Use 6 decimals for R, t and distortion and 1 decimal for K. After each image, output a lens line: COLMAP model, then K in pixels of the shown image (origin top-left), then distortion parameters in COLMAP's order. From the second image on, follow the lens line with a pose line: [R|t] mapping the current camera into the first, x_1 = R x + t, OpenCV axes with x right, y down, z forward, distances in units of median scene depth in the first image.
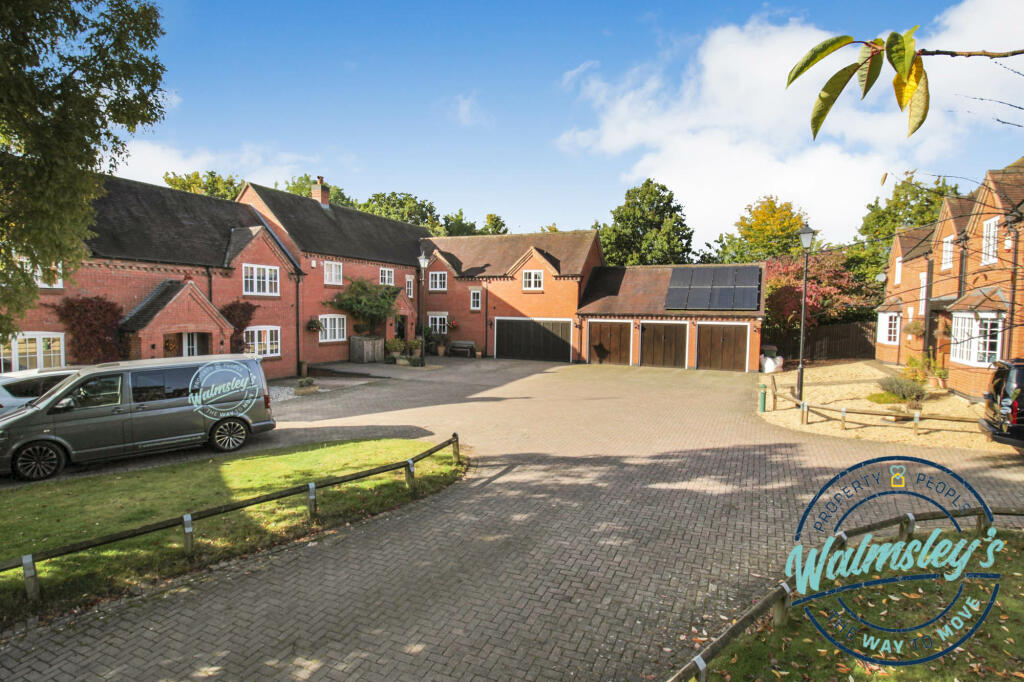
lens RADIAL K [[512.9, 0, 516.4], [0, 512.9, 343.2], [0, 0, 1]] dist [-0.013558, -0.004208]
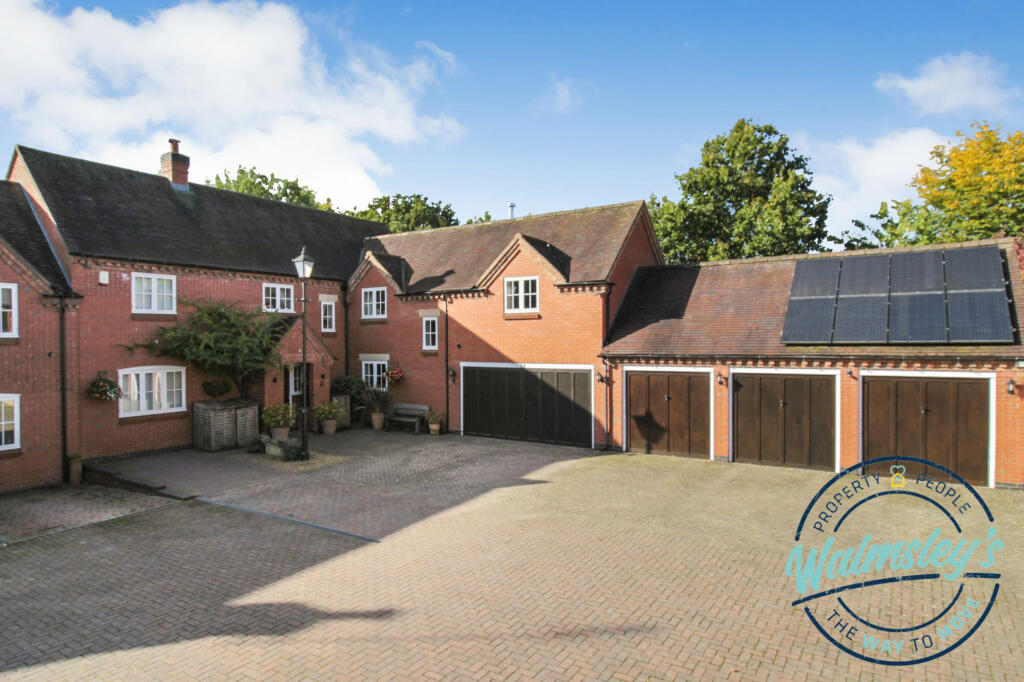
lens RADIAL K [[537.9, 0, 510.0], [0, 537.9, 340.2], [0, 0, 1]] dist [-0.009325, -0.001129]
pose [[0.983797, -0.021485, -0.177993, 0.117170], [0.010803, 0.998094, -0.060767, -0.038671], [0.178959, 0.057860, 0.982154, 0.422064]]
